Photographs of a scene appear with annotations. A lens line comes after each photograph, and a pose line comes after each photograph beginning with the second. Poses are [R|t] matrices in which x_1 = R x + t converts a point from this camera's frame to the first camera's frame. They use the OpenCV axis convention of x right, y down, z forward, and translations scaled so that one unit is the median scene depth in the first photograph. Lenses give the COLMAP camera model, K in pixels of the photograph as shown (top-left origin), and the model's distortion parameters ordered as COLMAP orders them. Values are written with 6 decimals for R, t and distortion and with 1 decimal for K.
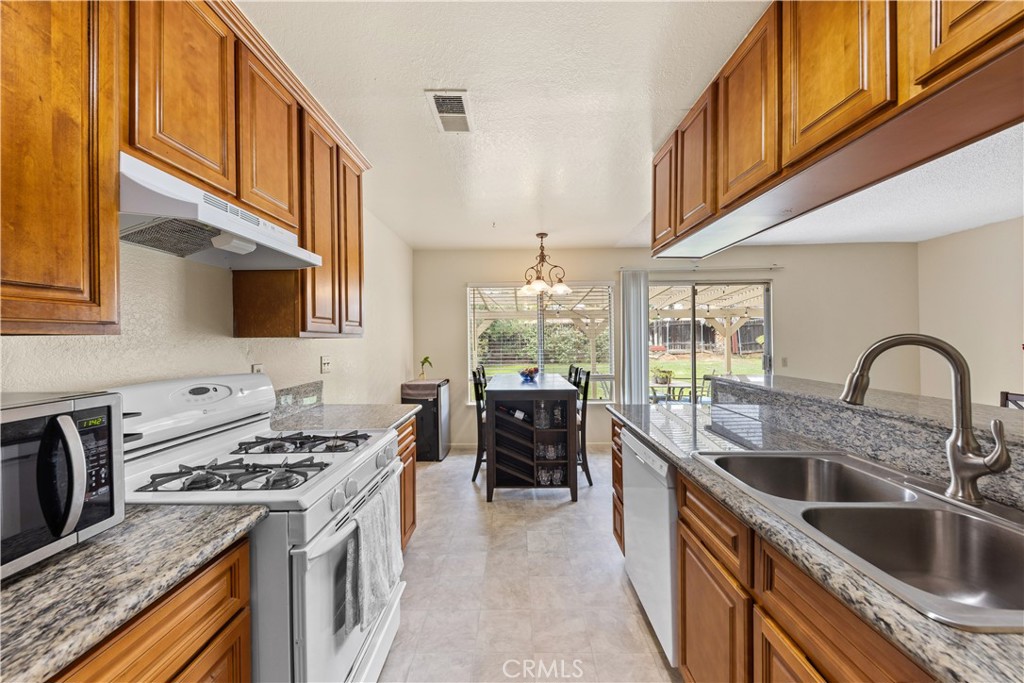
lens RADIAL K [[375.6, 0, 511.1], [0, 375.6, 340.0], [0, 0, 1]] dist [0.019189, -0.010224]
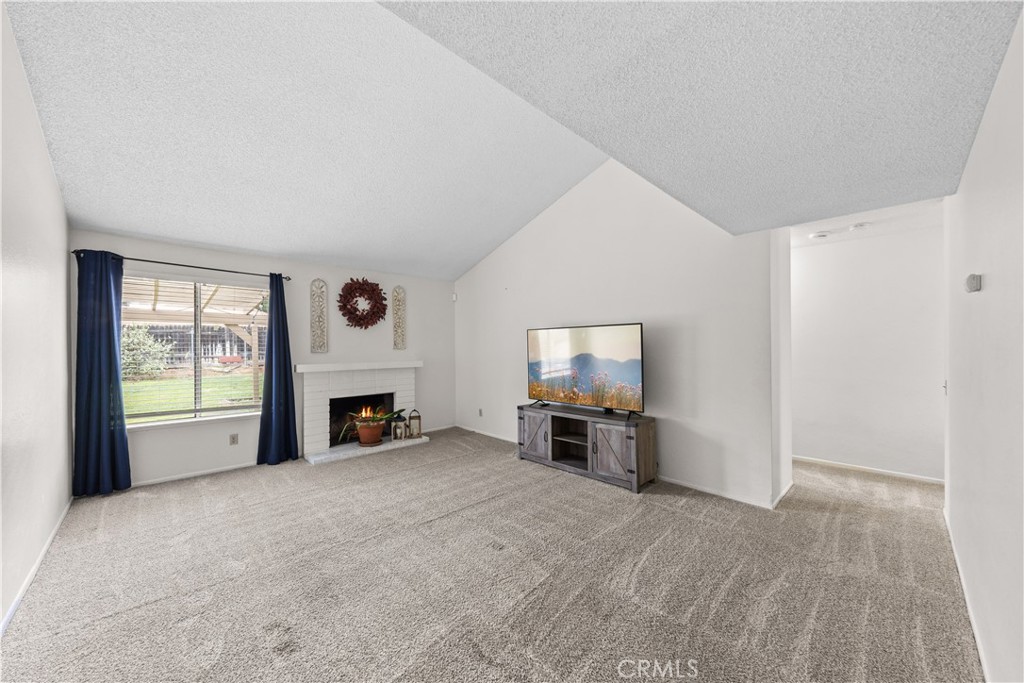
lens RADIAL K [[373.5, 0, 513.9], [0, 373.5, 345.7], [0, 0, 1]] dist [0.003302, -0.000131]
pose [[0.702734, 0.007563, 0.711413, 2.357940], [-0.002622, 0.999964, -0.008041, -0.031721], [-0.711448, 0.003785, 0.702728, -0.226327]]
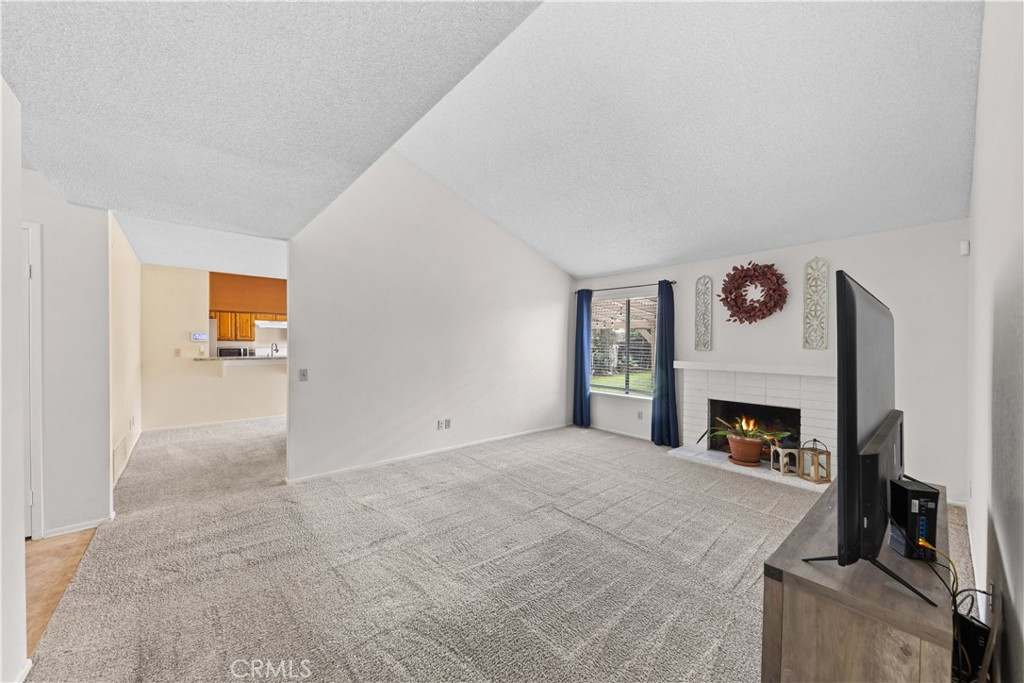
lens RADIAL K [[373.5, 0, 513.9], [0, 373.5, 345.7], [0, 0, 1]] dist [0.003302, -0.000131]
pose [[0.671220, 0.016865, -0.741066, 3.845183], [-0.014414, 0.999849, 0.009699, -0.037656], [0.741118, 0.004171, 0.671362, -0.142555]]
